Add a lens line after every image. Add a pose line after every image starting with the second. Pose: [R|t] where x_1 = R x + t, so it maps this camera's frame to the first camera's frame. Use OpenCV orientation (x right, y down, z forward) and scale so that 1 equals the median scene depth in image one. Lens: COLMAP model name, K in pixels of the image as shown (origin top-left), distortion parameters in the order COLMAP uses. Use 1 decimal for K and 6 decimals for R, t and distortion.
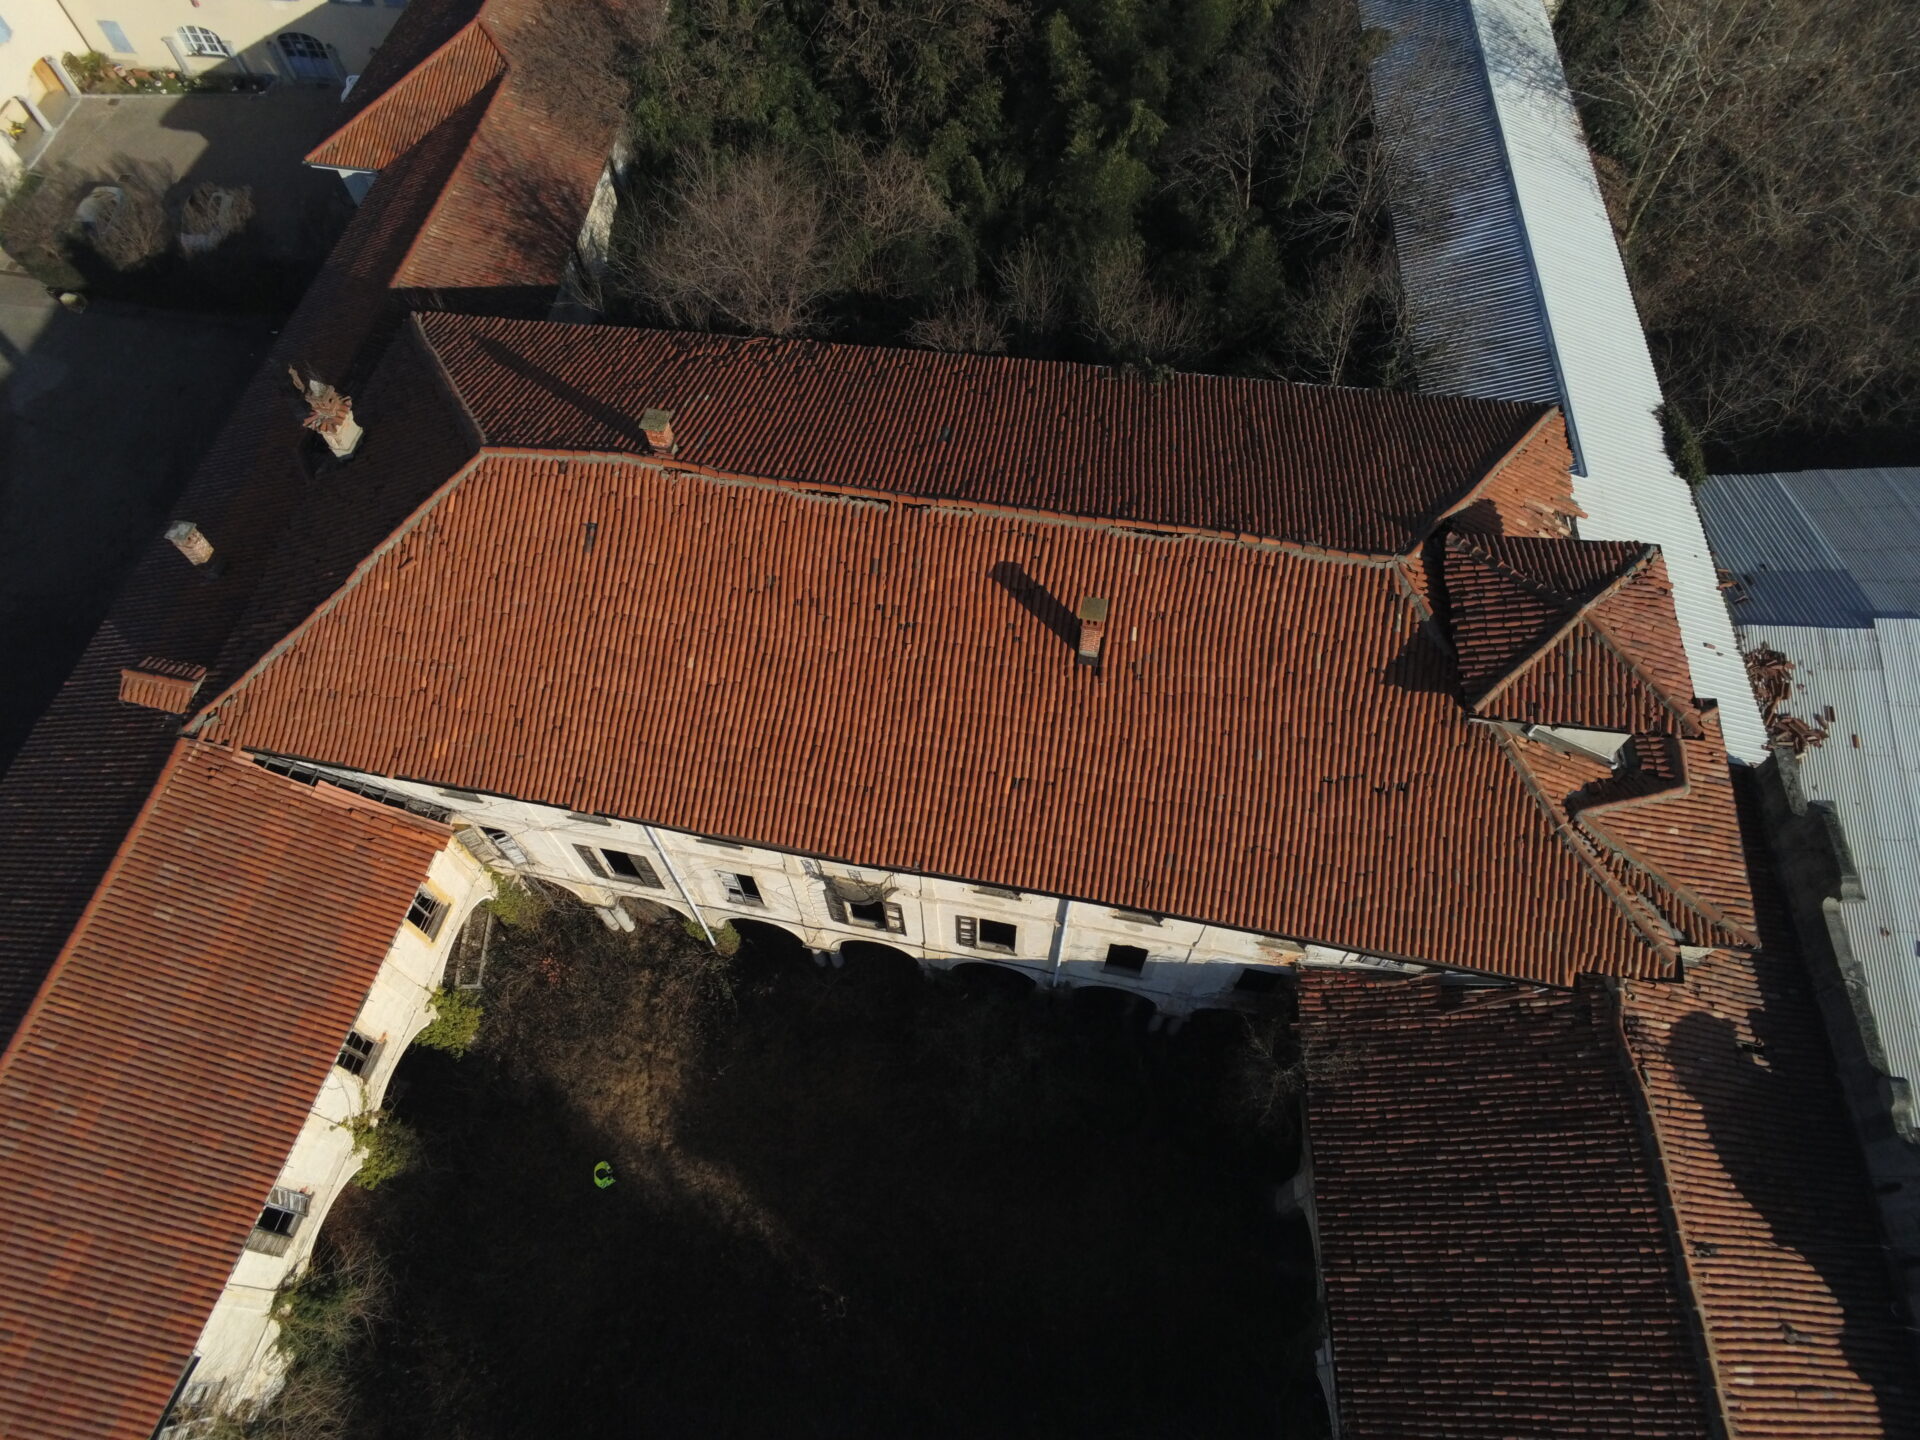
lens RADIAL K [[1248.7, 0, 958.9], [0, 1248.7, 715.5], [0, 0, 1]] dist [-0.000012, 0.002110]
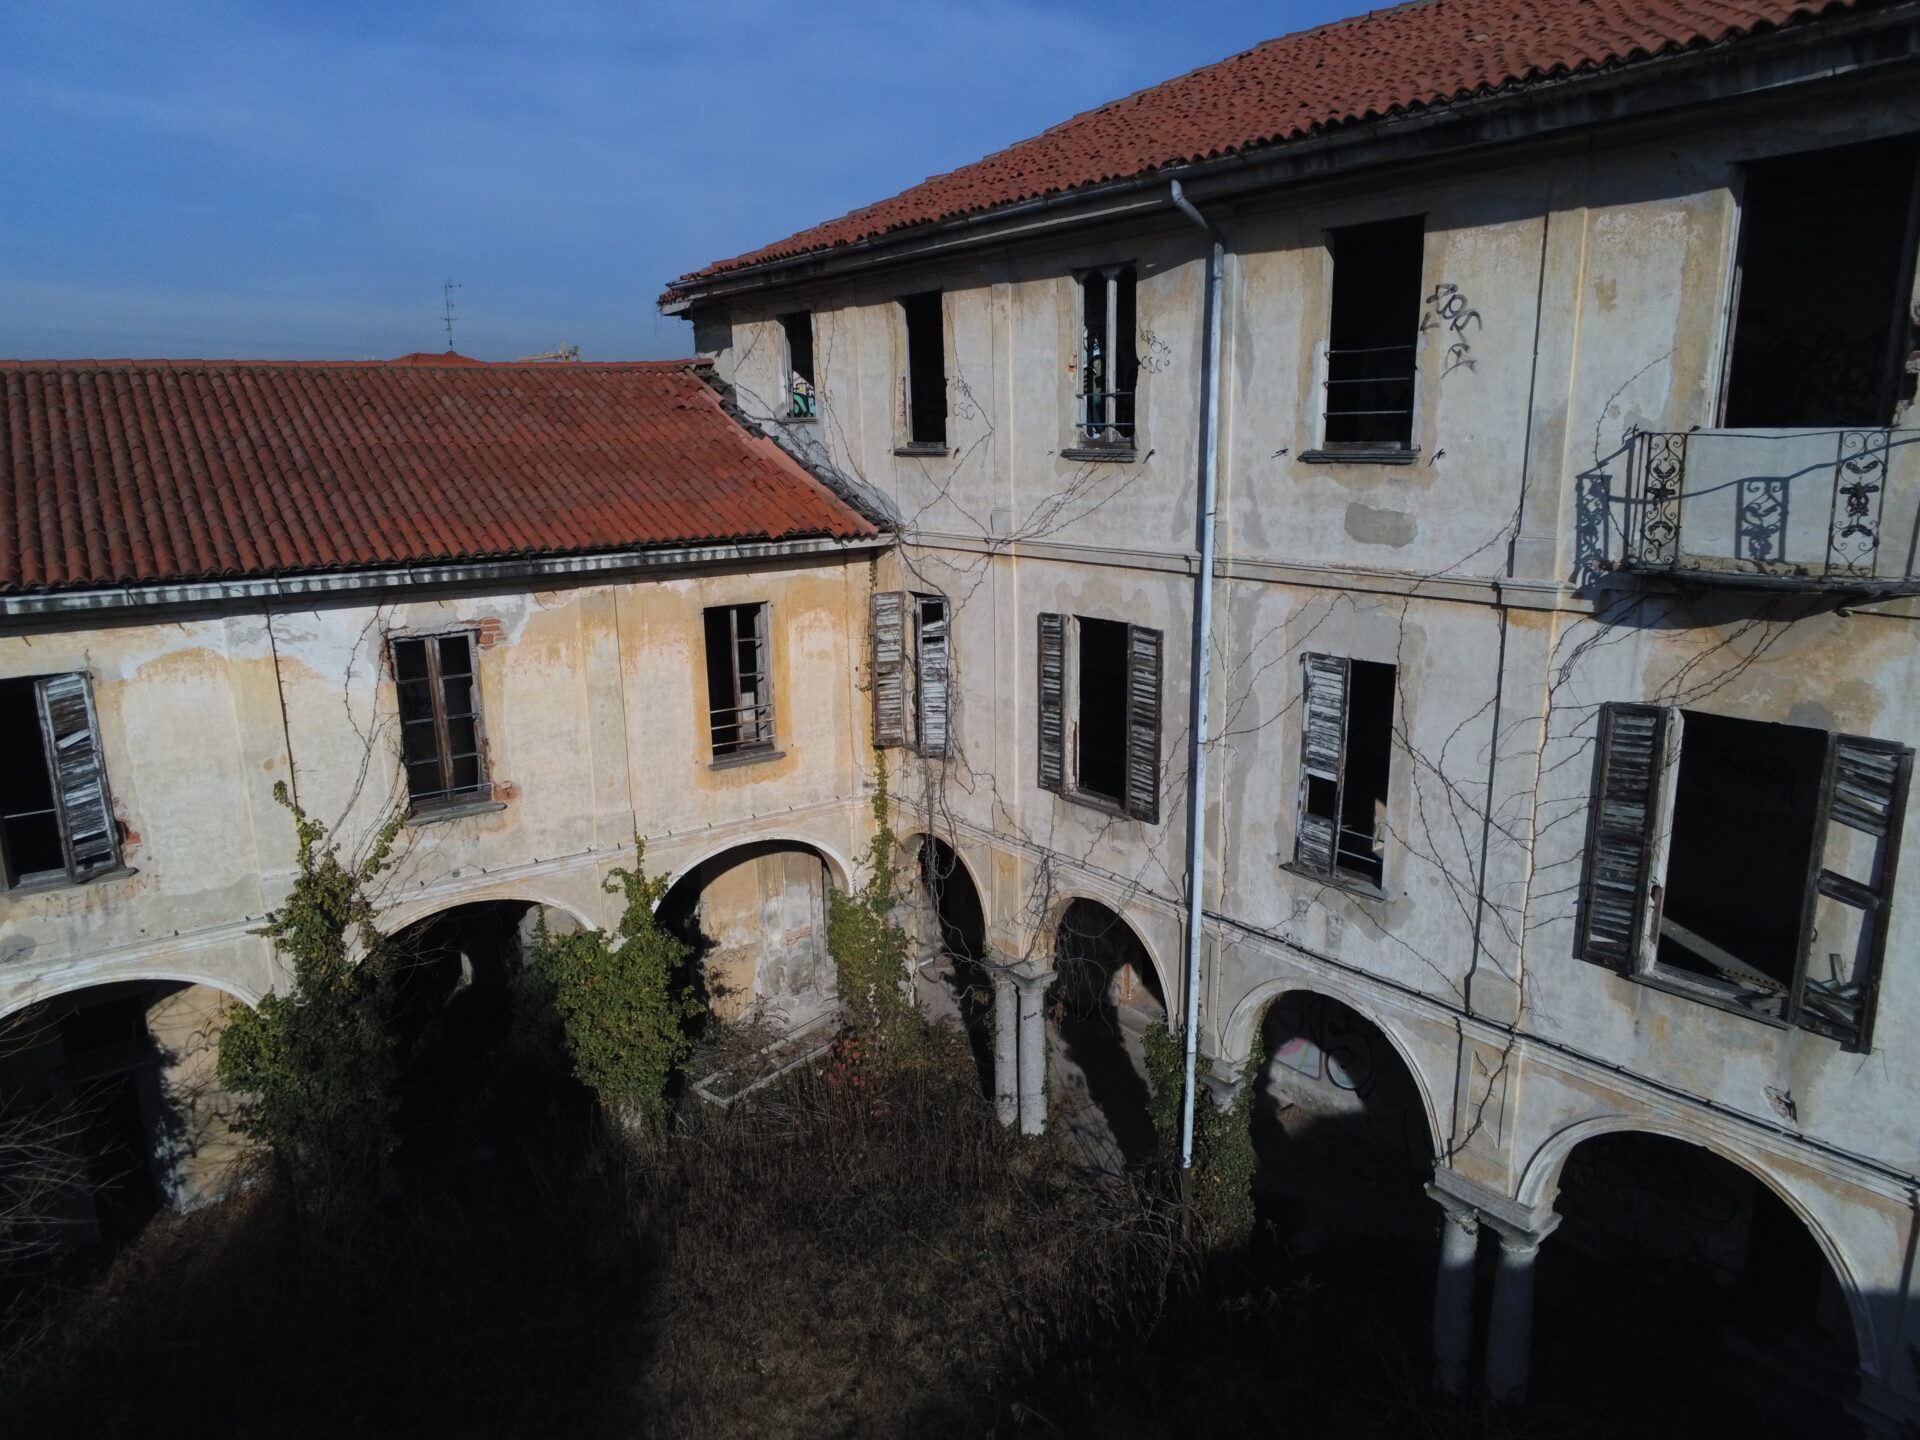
lens RADIAL K [[1248.7, 0, 952.5], [0, 1248.7, 719.6], [0, 0, 1]] dist [-0.000012, 0.002110]
pose [[0.757932, 0.153273, -0.634071, -0.038720], [-0.570309, 0.627560, -0.530016, 0.464442], [0.316680, 0.763332, 0.563061, 0.896924]]
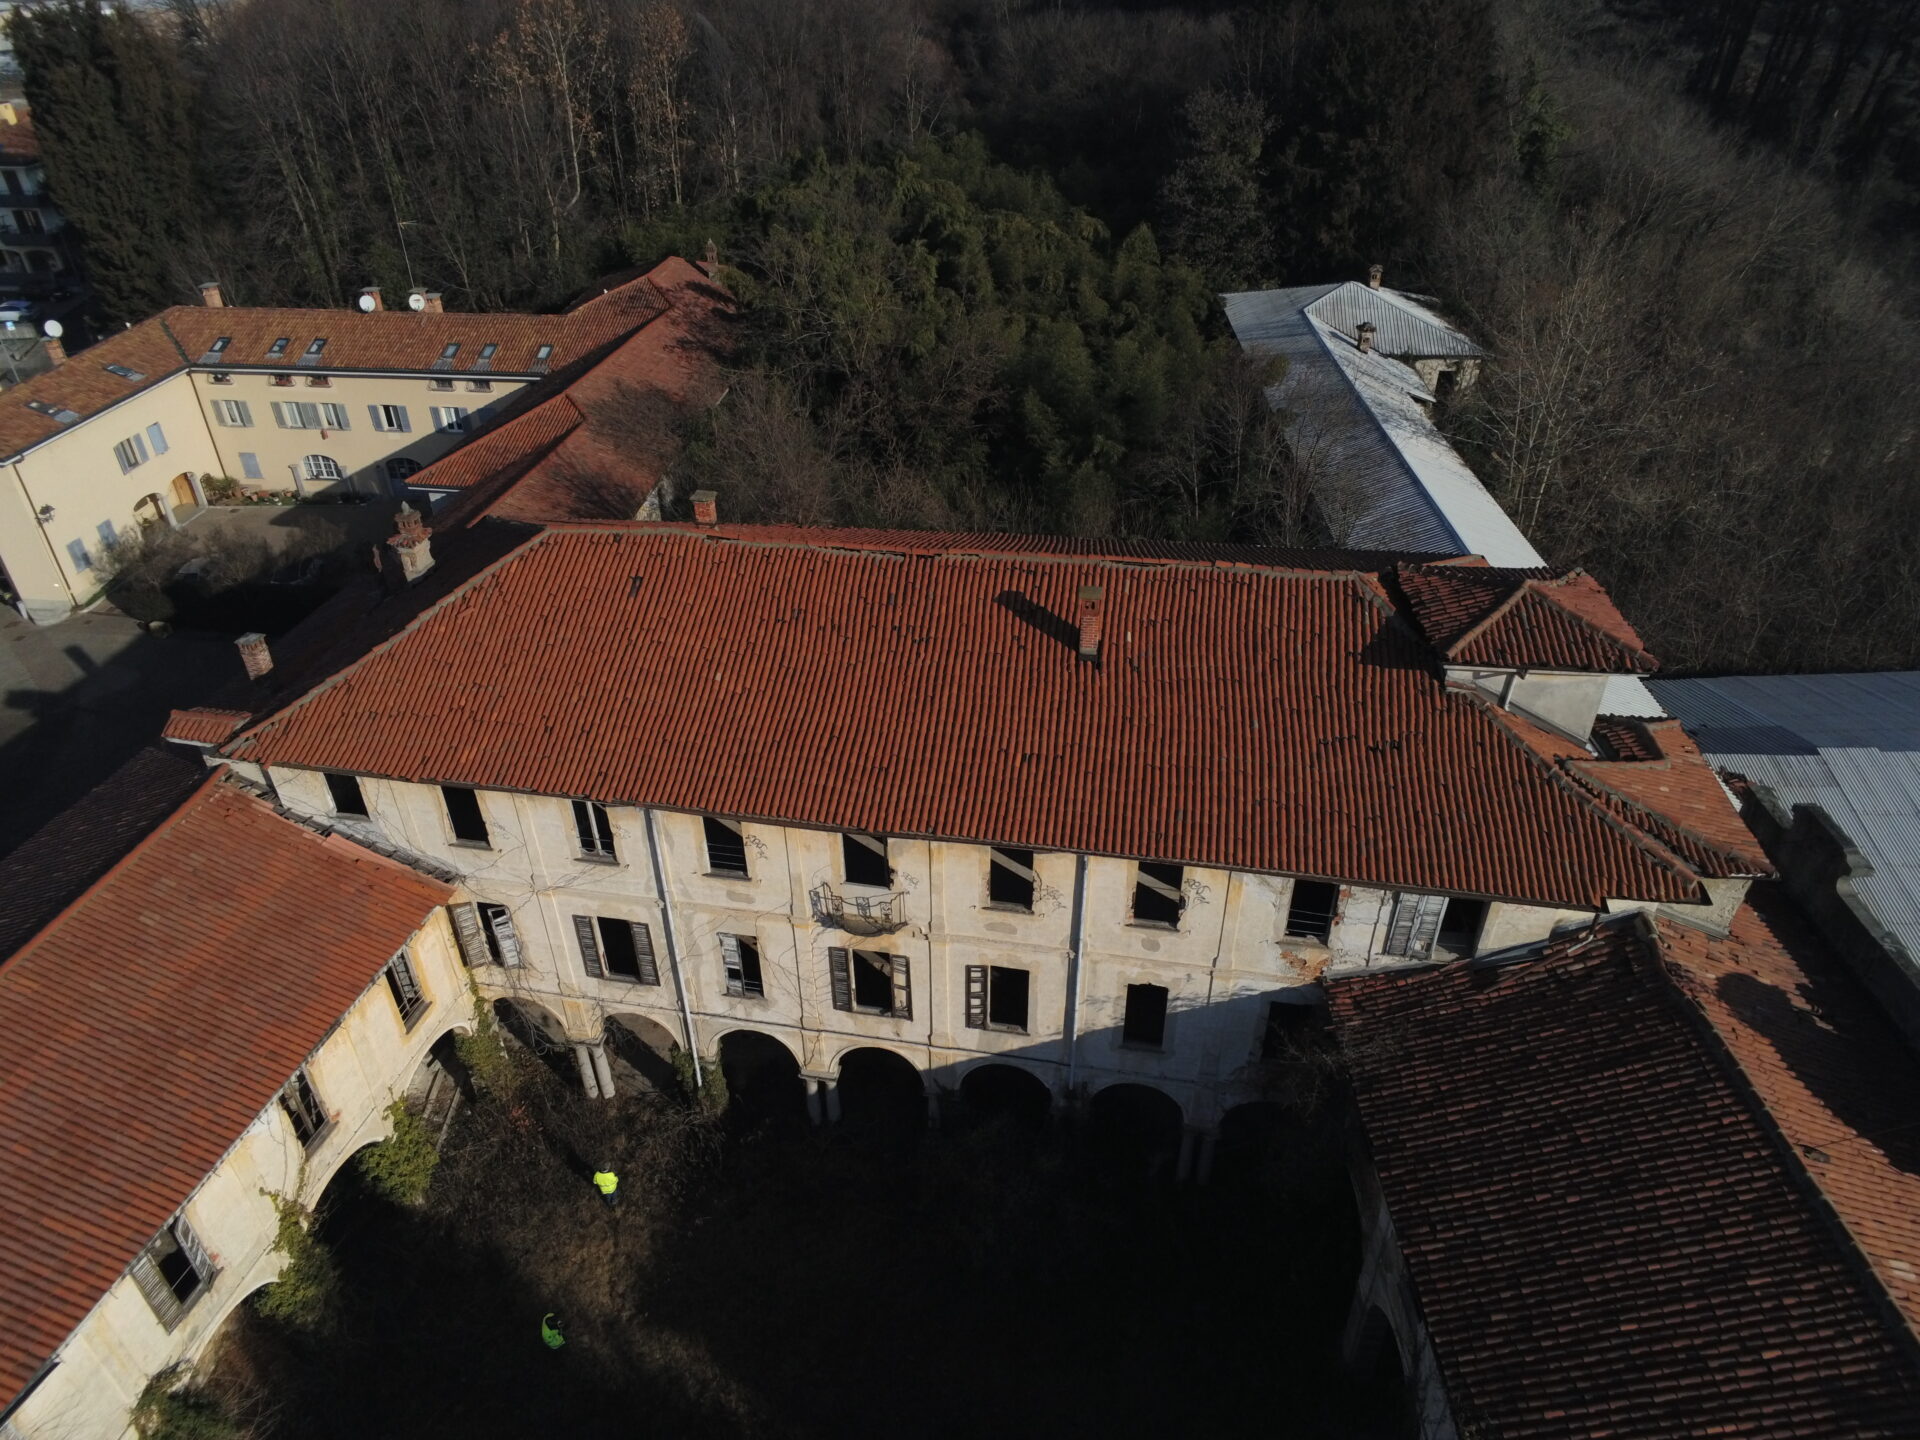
lens RADIAL K [[1248.7, 0, 957.4], [0, 1248.7, 719.0], [0, 0, 1]] dist [-0.000012, 0.002110]
pose [[0.999824, -0.002480, 0.018590, -0.030322], [0.010741, 0.888295, -0.459147, 0.496596], [-0.015375, 0.459266, 0.888166, 0.063209]]
